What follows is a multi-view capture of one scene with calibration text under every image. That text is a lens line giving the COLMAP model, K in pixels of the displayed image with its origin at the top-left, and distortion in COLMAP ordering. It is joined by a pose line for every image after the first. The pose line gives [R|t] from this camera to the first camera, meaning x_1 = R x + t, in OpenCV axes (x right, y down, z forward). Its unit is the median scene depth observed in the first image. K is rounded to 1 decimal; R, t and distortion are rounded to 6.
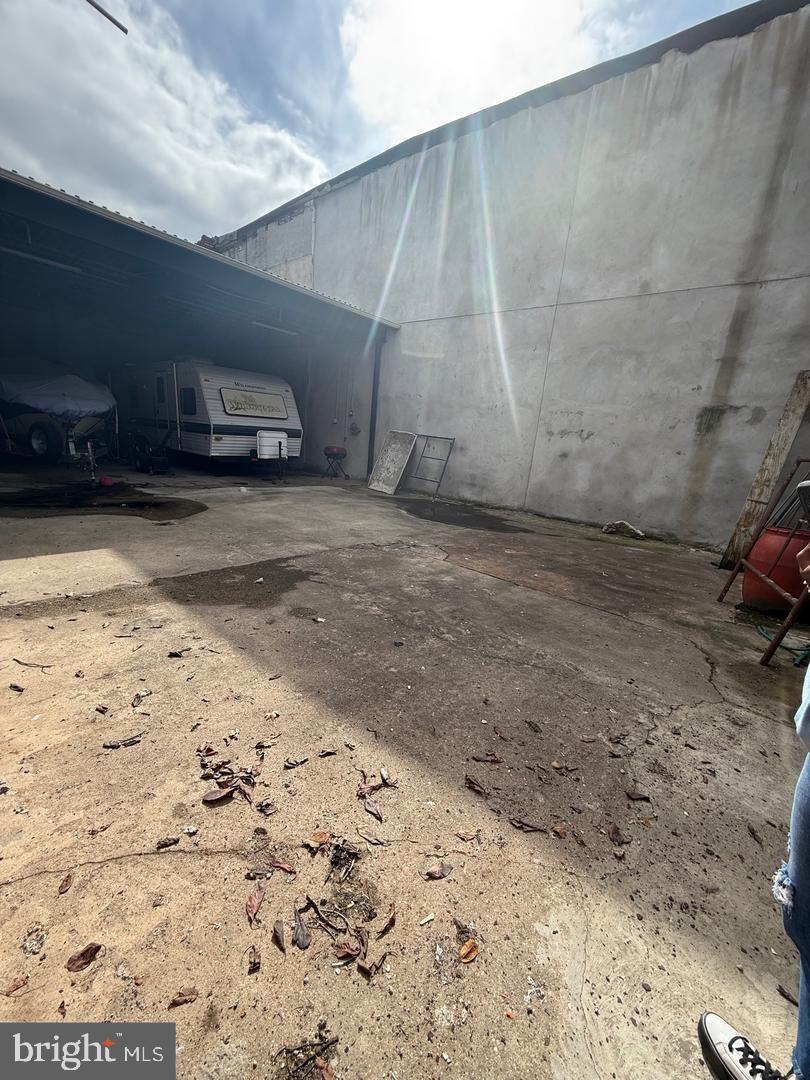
lens RADIAL K [[430.7, 0, 408.8], [0, 430.7, 539.8], [0, 0, 1]] dist [0.002744, -0.000661]
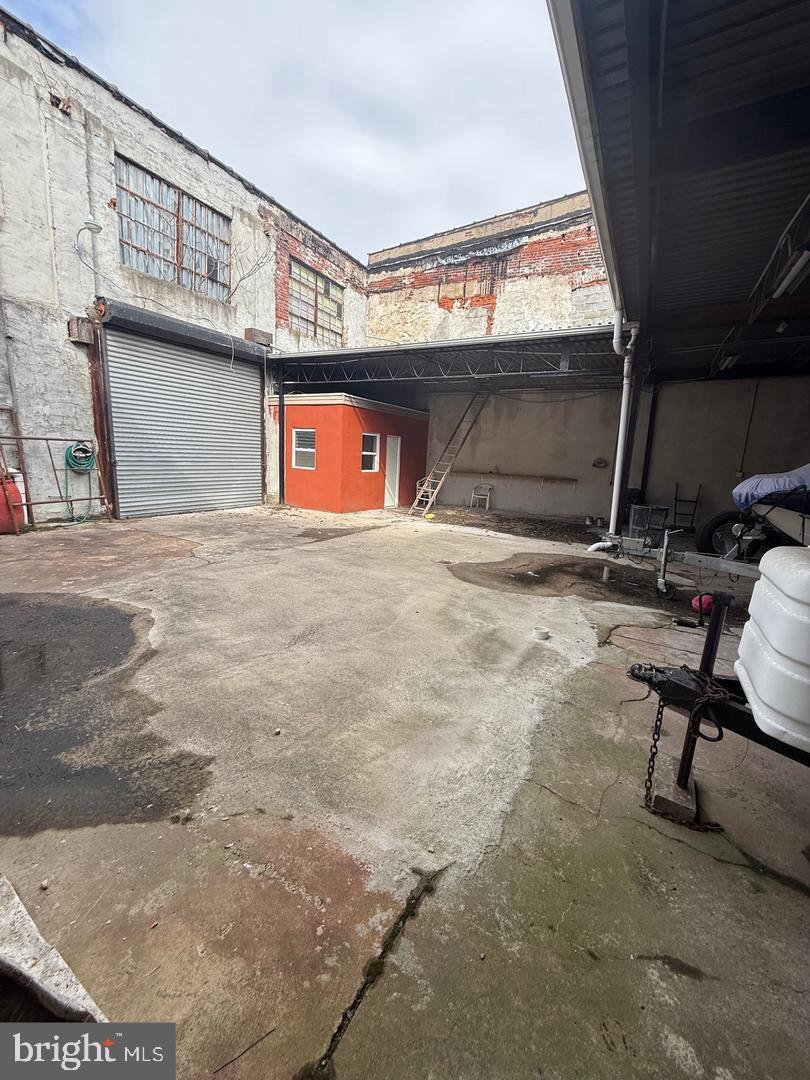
lens RADIAL K [[430.7, 0, 405.2], [0, 430.7, 536.7], [0, 0, 1]] dist [0.002744, -0.000661]
pose [[-0.975777, -0.106539, -0.191070, -0.288490], [-0.173960, 0.907474, 0.382399, -0.632057], [0.132651, 0.406375, -0.904026, 2.430215]]
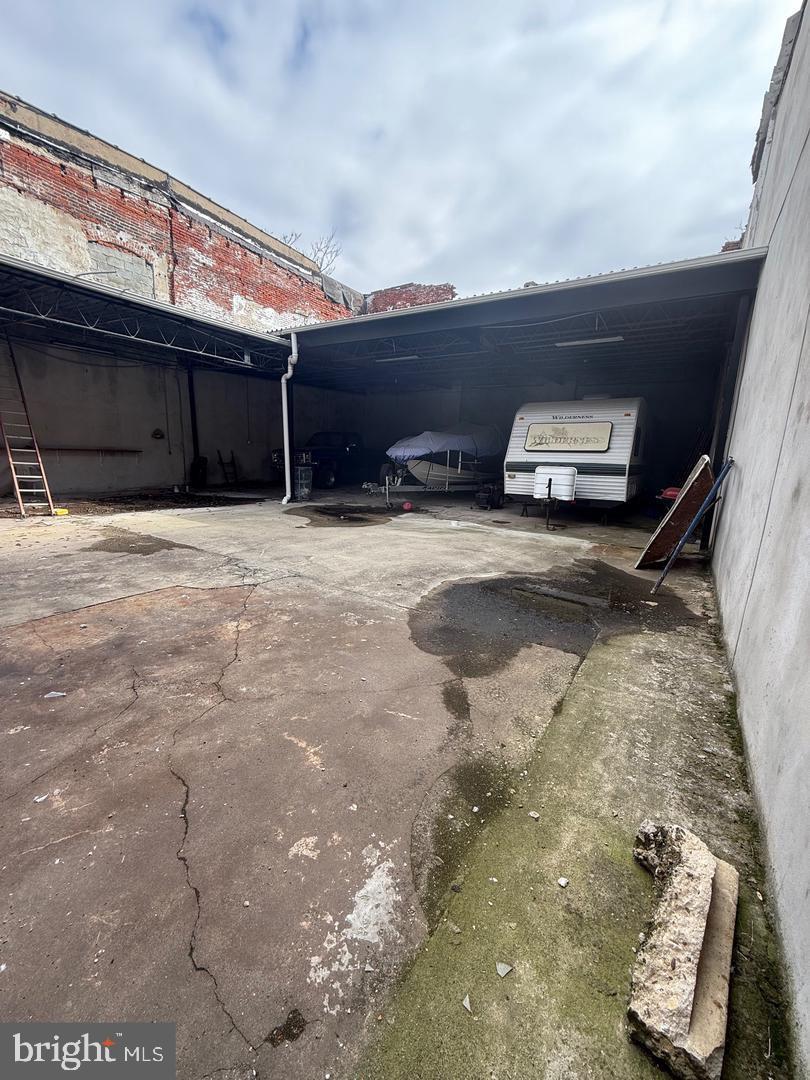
lens RADIAL K [[430.7, 0, 403.5], [0, 430.7, 538.4], [0, 0, 1]] dist [0.002744, -0.000661]
pose [[0.120436, 0.114537, -0.986091, 1.039327], [-0.253169, 0.964021, 0.081052, -0.243554], [0.959896, 0.239886, 0.145100, 1.372911]]
